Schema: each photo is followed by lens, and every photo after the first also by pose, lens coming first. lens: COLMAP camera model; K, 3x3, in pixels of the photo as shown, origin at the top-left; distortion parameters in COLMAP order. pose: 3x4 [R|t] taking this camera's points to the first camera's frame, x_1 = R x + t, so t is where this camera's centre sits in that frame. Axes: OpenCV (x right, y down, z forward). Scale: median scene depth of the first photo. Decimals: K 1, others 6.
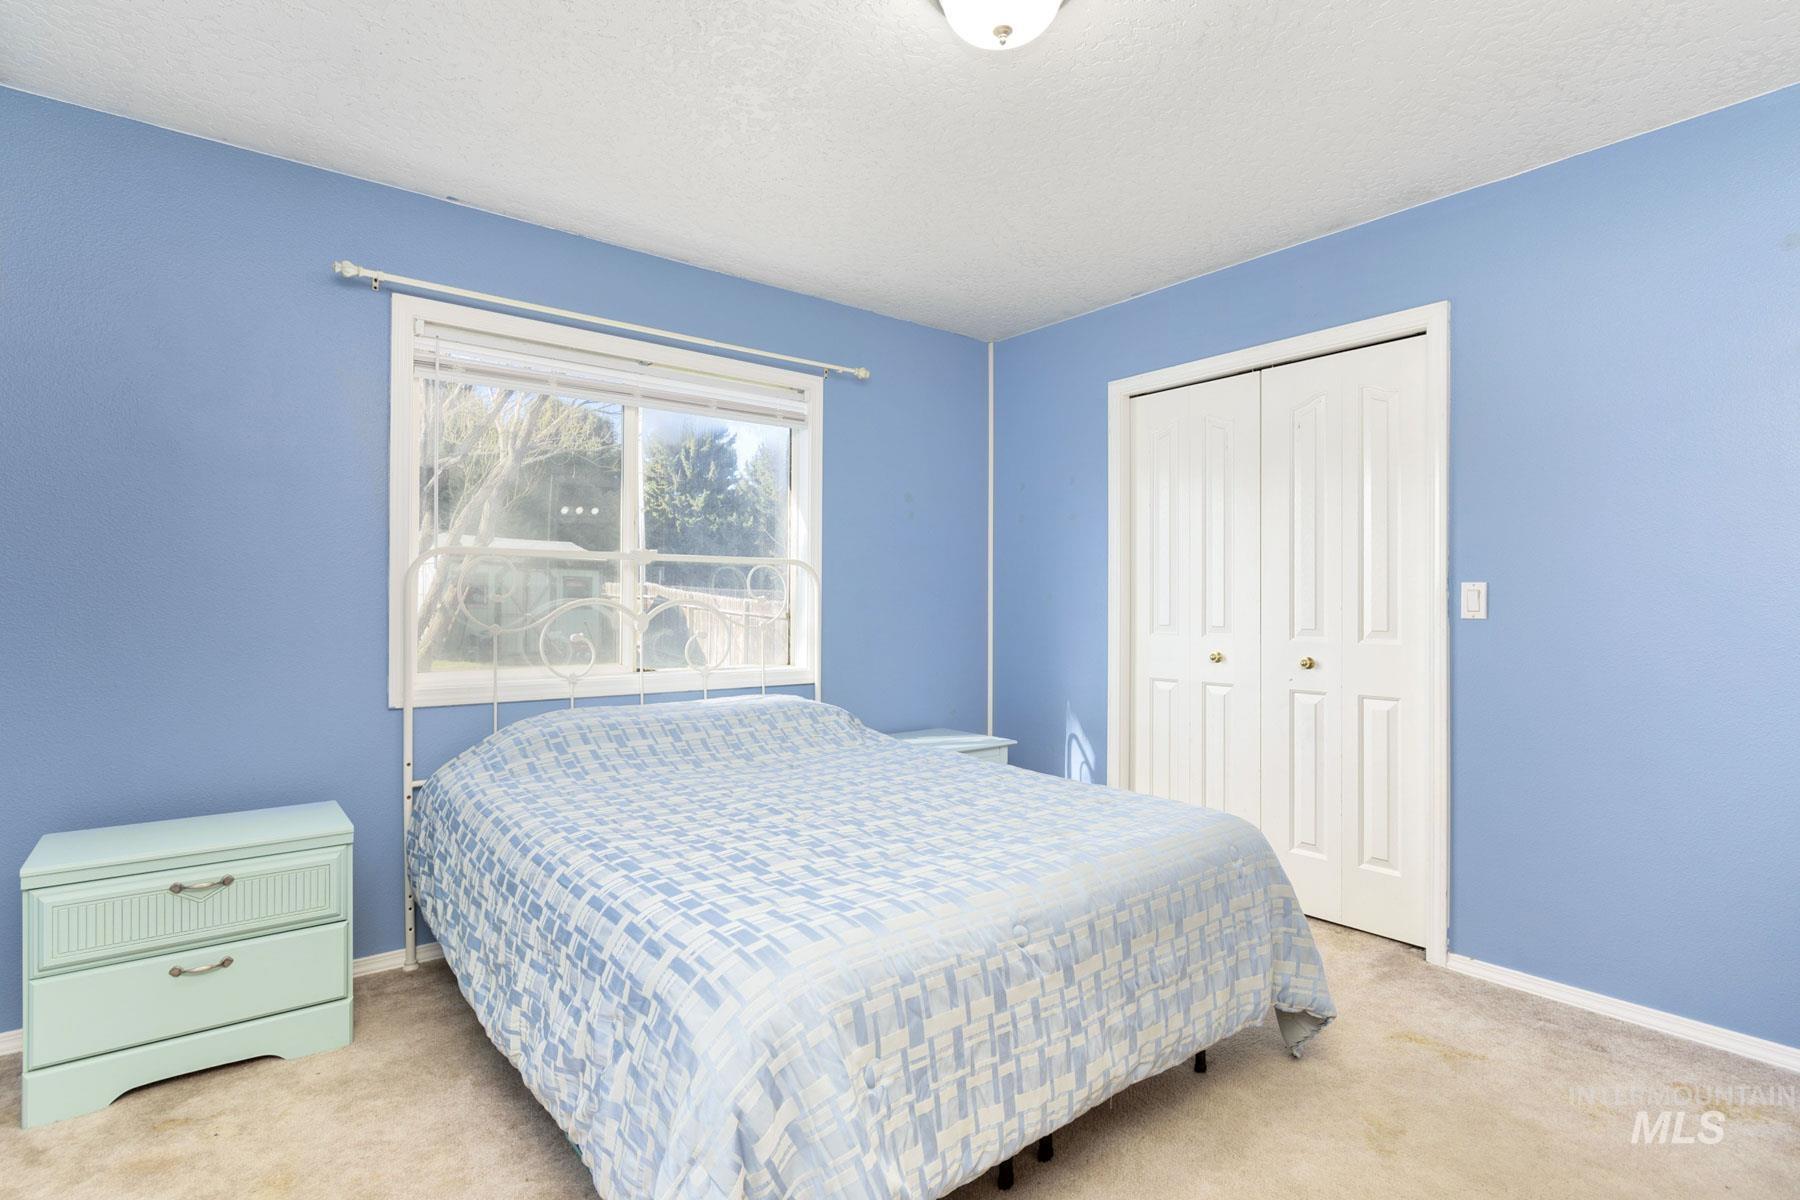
lens RADIAL K [[881.4, 0, 890.4], [0, 881.4, 604.4], [0, 0, 1]] dist [-0.000401, -0.000044]
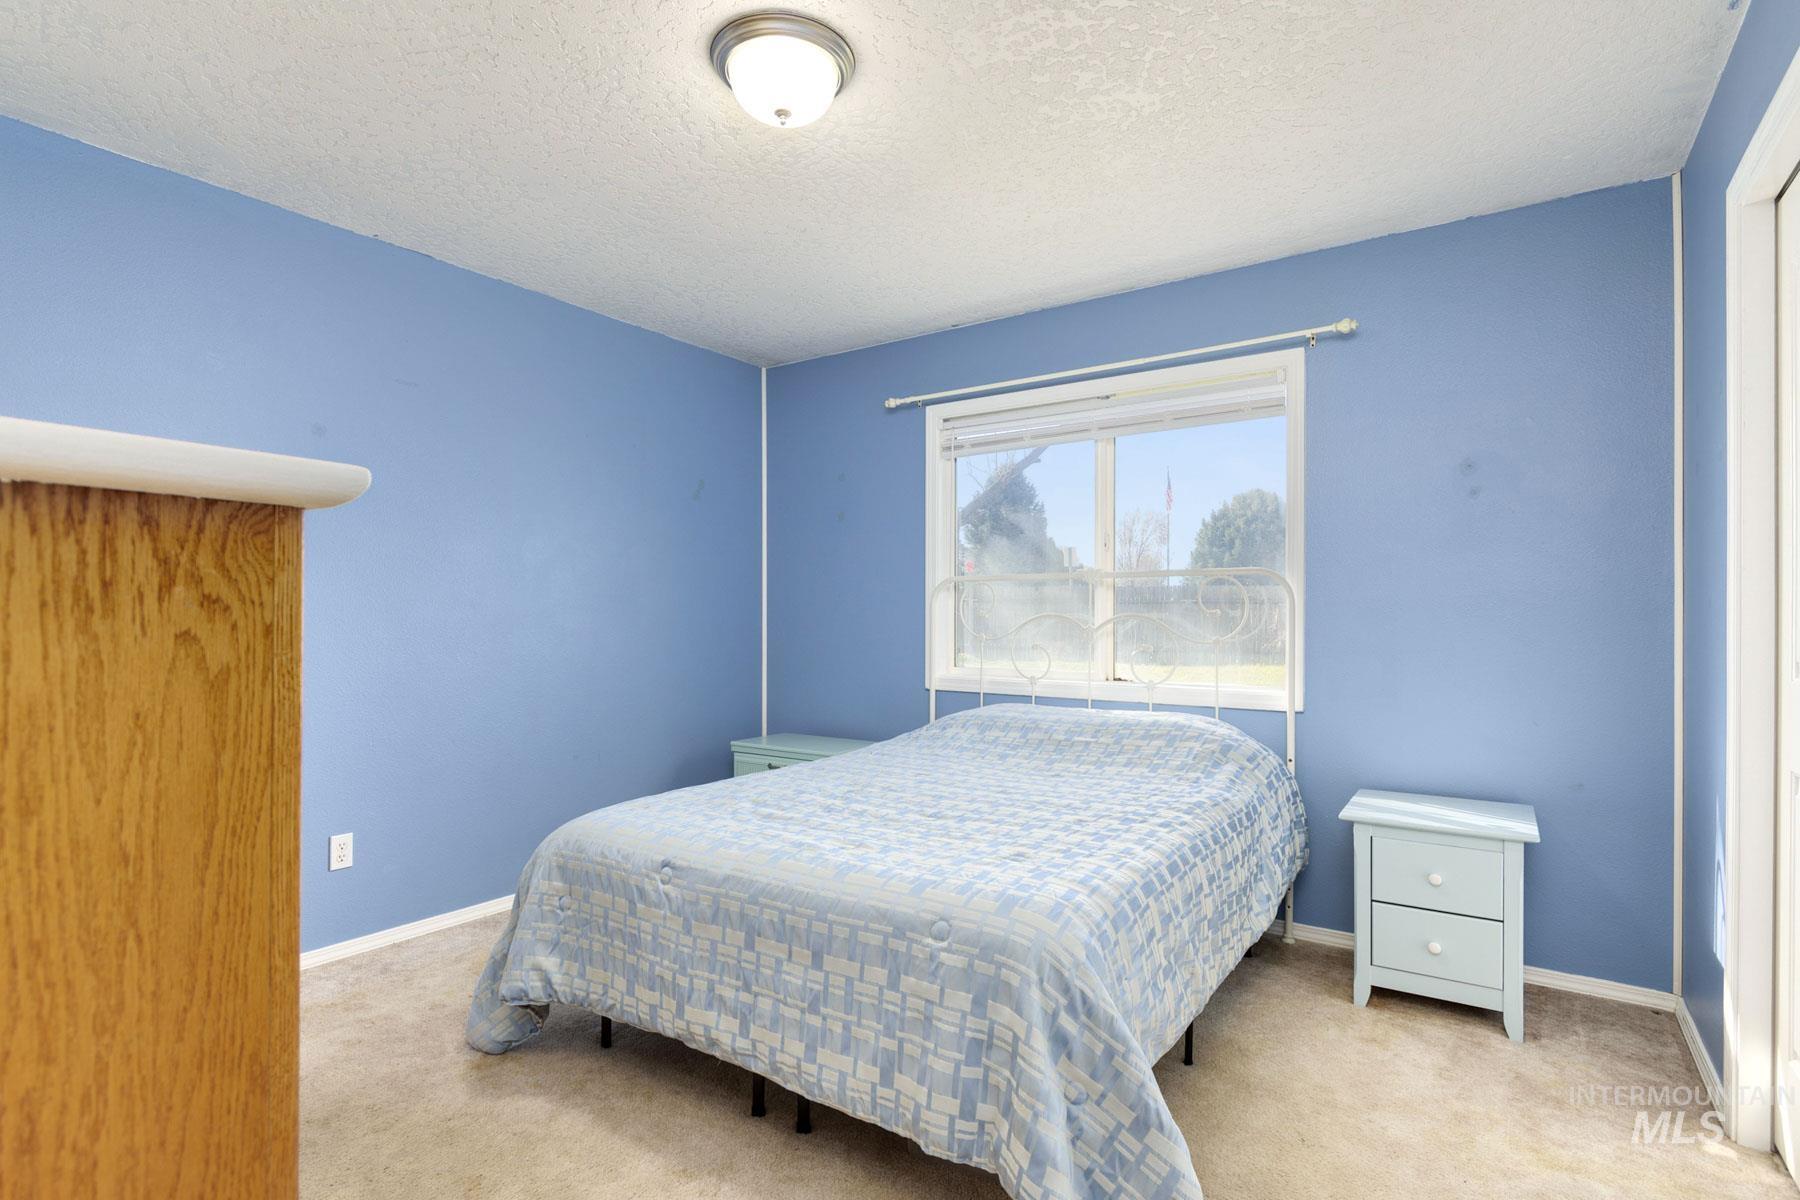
lens RADIAL K [[881.4, 0, 890.4], [0, 881.4, 604.4], [0, 0, 1]] dist [-0.000401, -0.000044]
pose [[0.288564, -0.013793, -0.957361, 1.251042], [0.002802, 0.999904, -0.013561, -0.005230], [0.957456, 0.001230, 0.288575, 0.787308]]
